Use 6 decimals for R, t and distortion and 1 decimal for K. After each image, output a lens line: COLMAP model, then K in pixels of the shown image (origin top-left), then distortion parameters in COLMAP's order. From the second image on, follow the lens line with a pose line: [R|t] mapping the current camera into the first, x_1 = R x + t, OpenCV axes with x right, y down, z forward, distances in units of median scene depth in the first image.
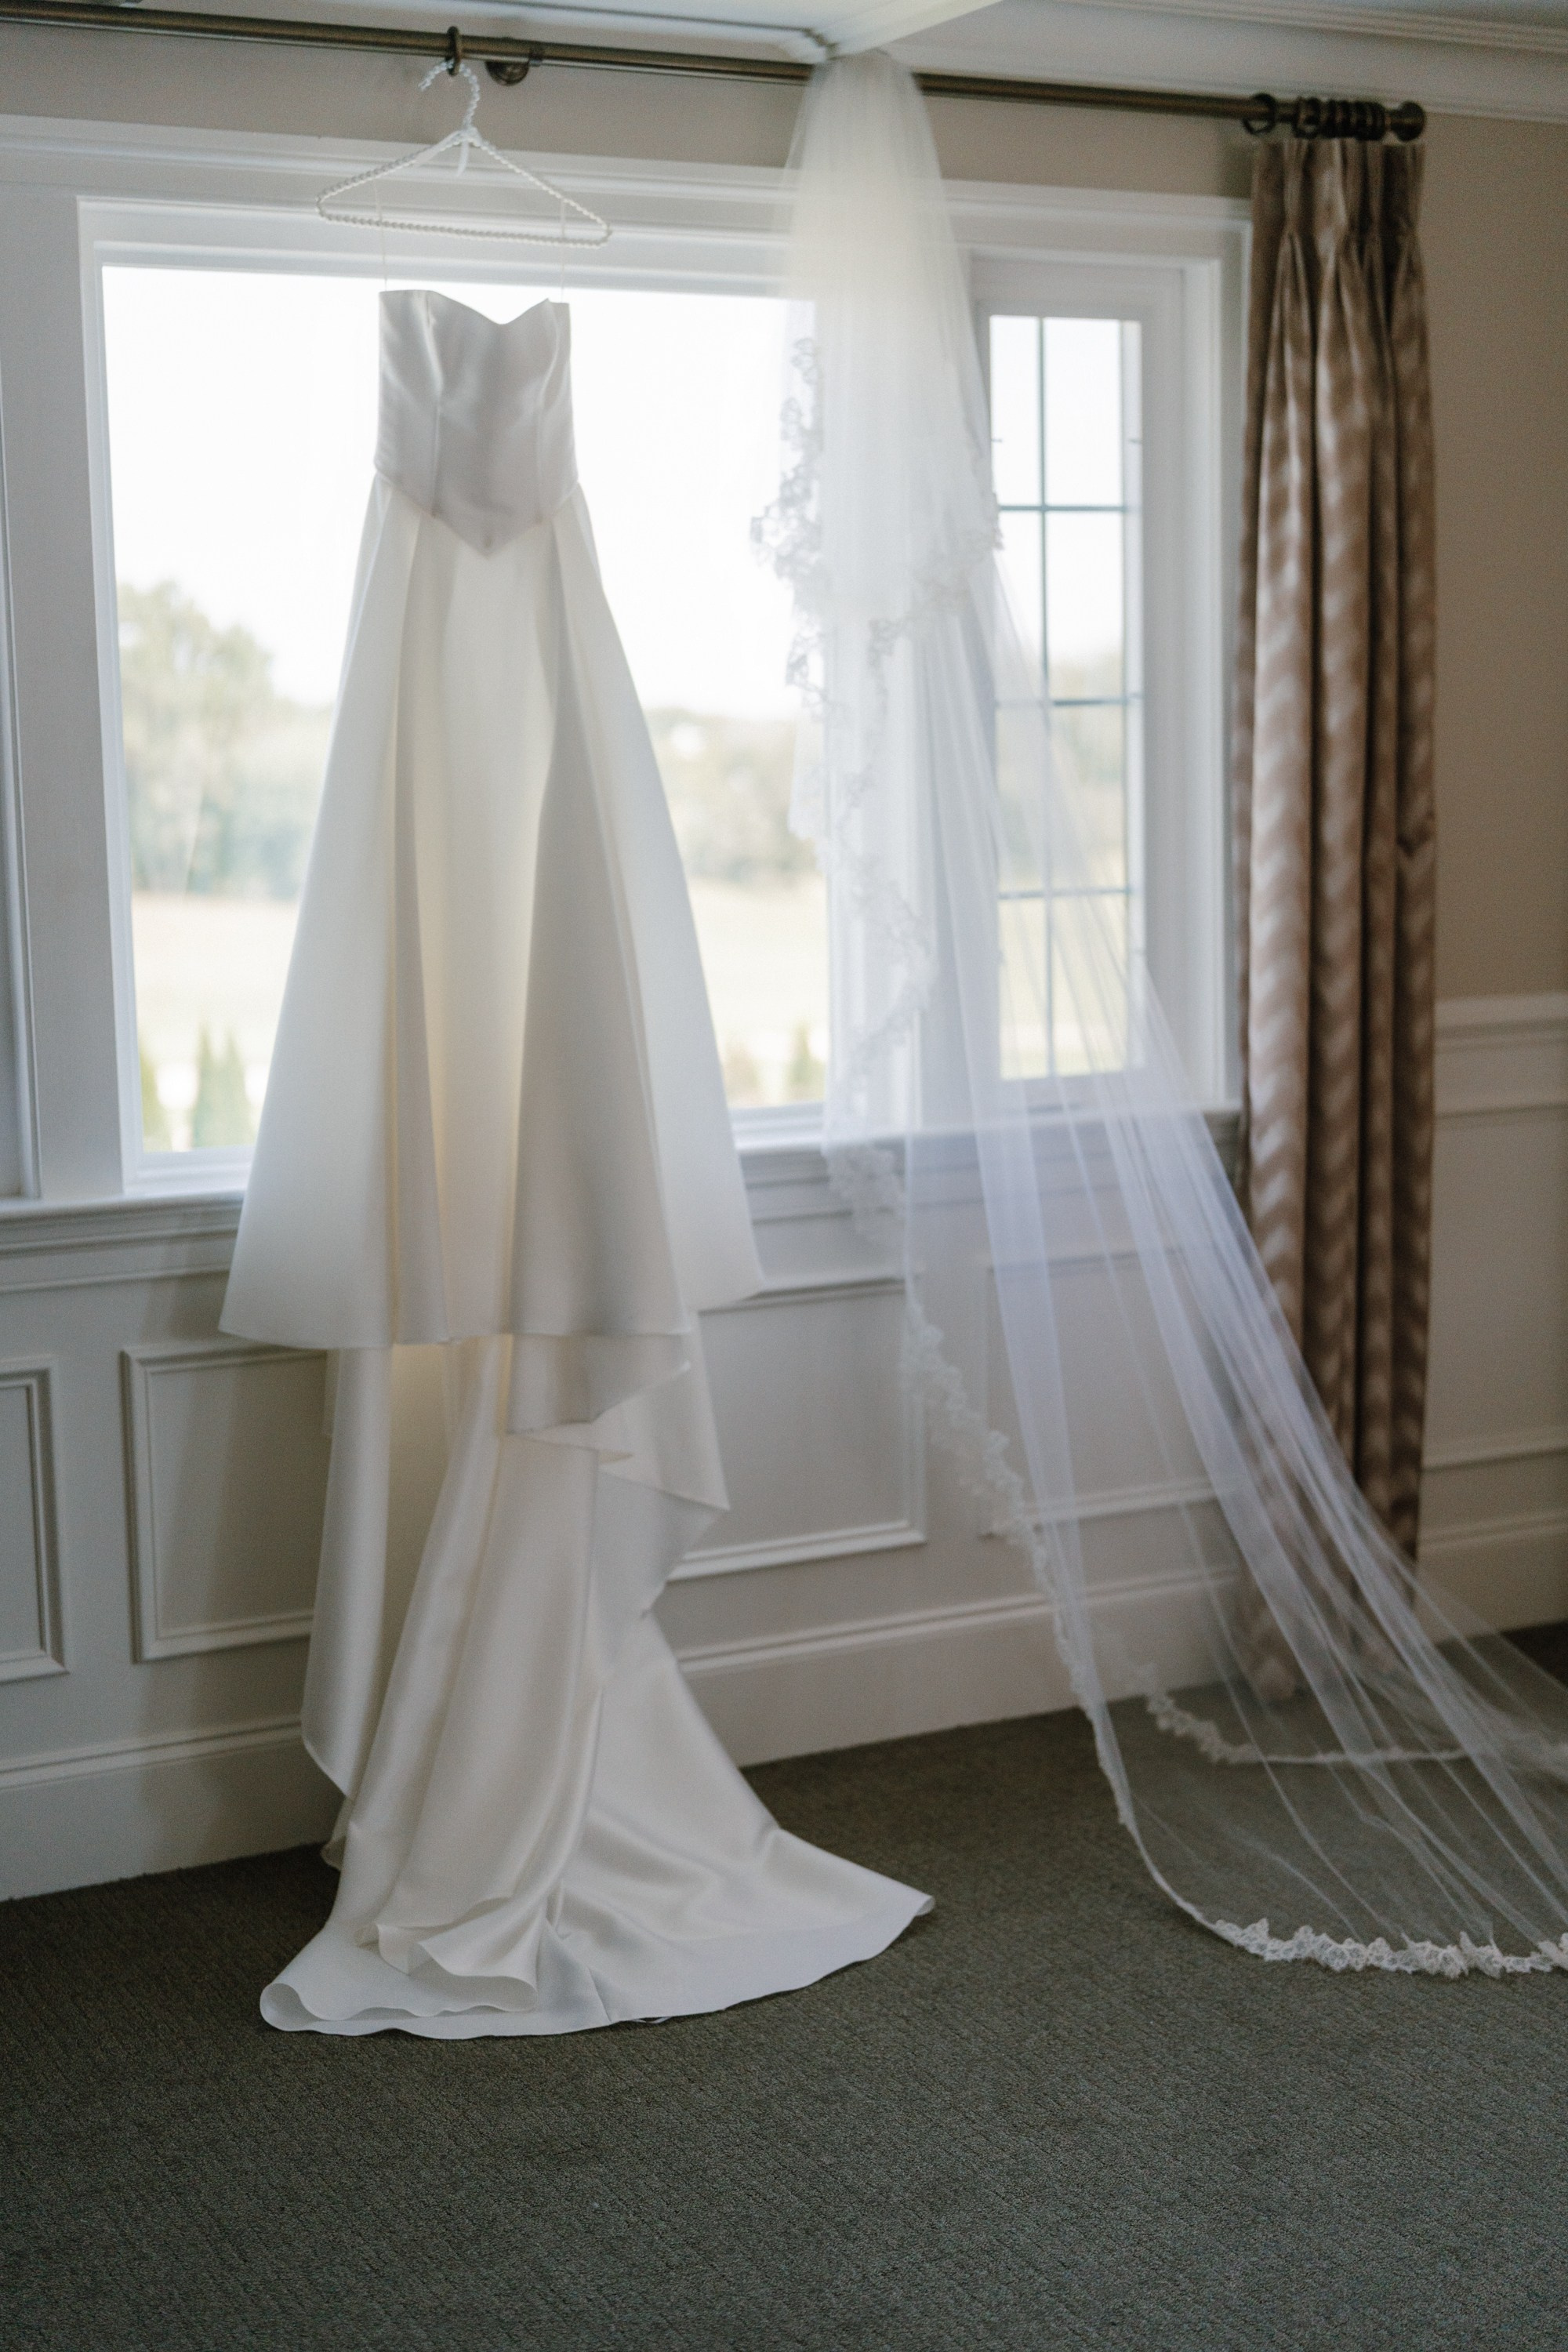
lens RADIAL K [[3426.8, 0, 881.1], [0, 3426.8, 1177.1], [0, 0, 1]] dist [-0.007154, -0.004741]
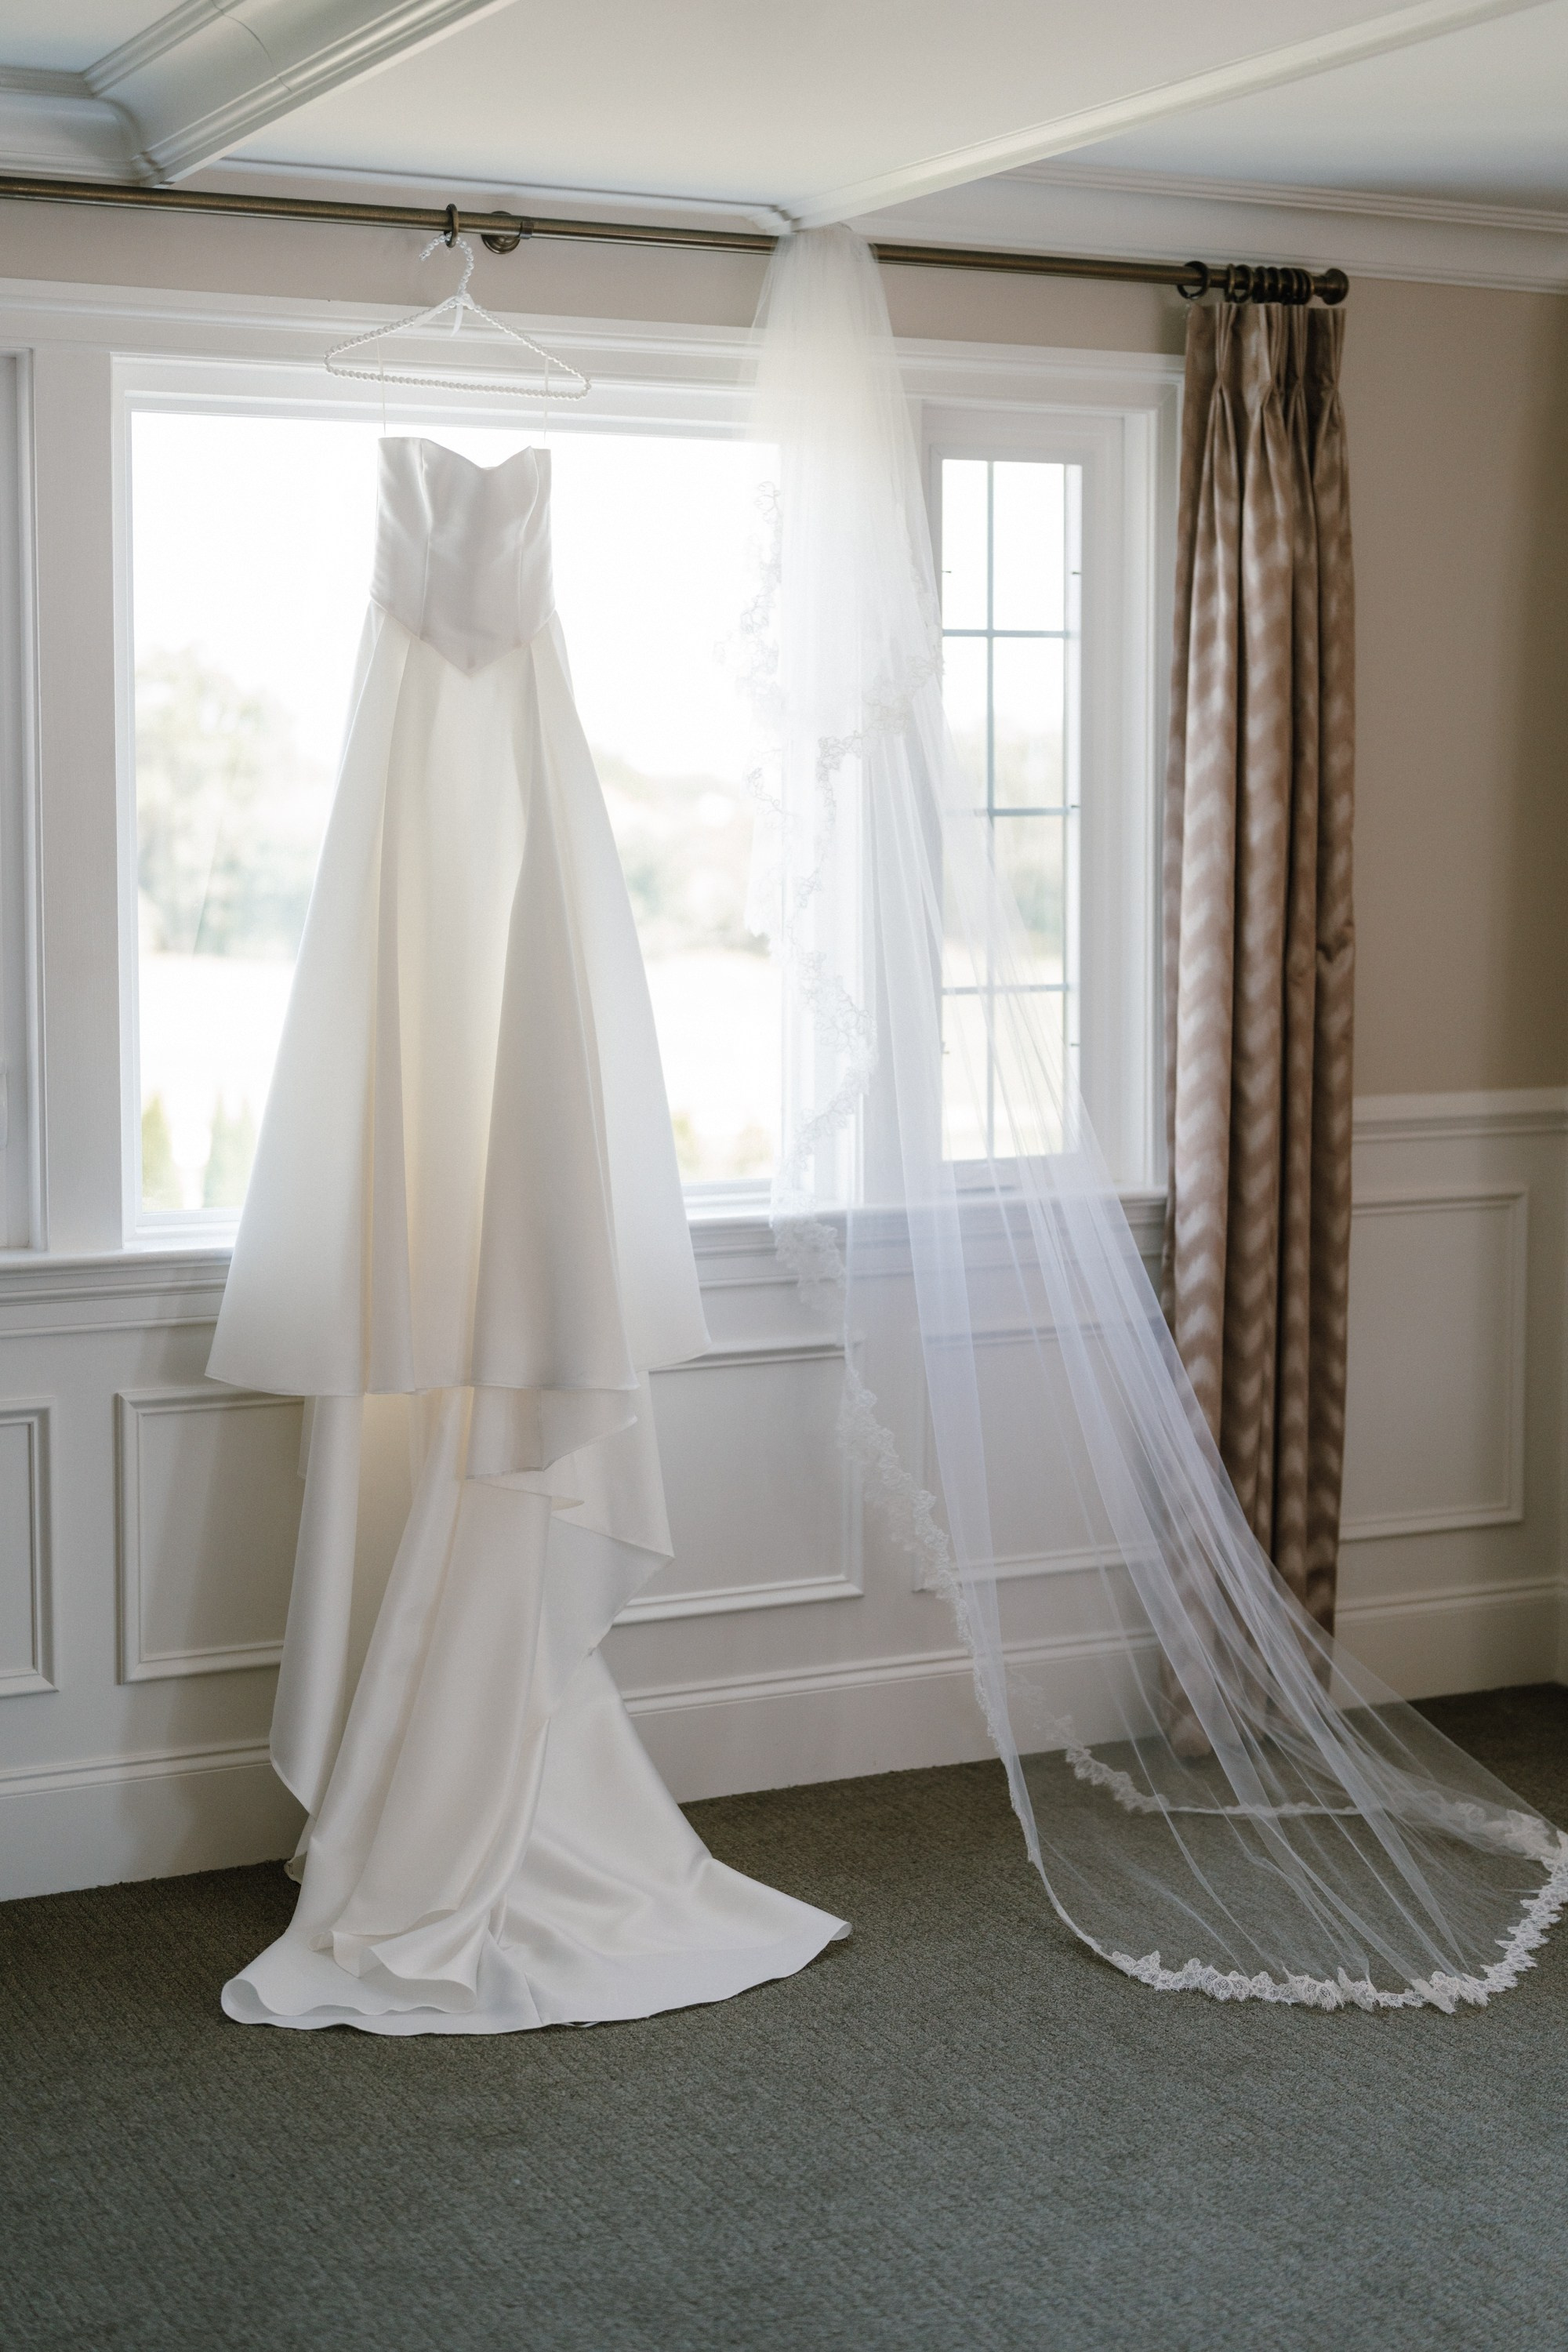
lens RADIAL K [[3523.1, 0, 783.3], [0, 3523.1, 1048.5], [0, 0, 1]] dist [-0.003467, -0.038851]
pose [[0.999107, 0.020905, -0.036721, 0.028635], [-0.023024, 0.998036, -0.058252, 0.001718], [0.035431, 0.059045, 0.997626, -0.114336]]
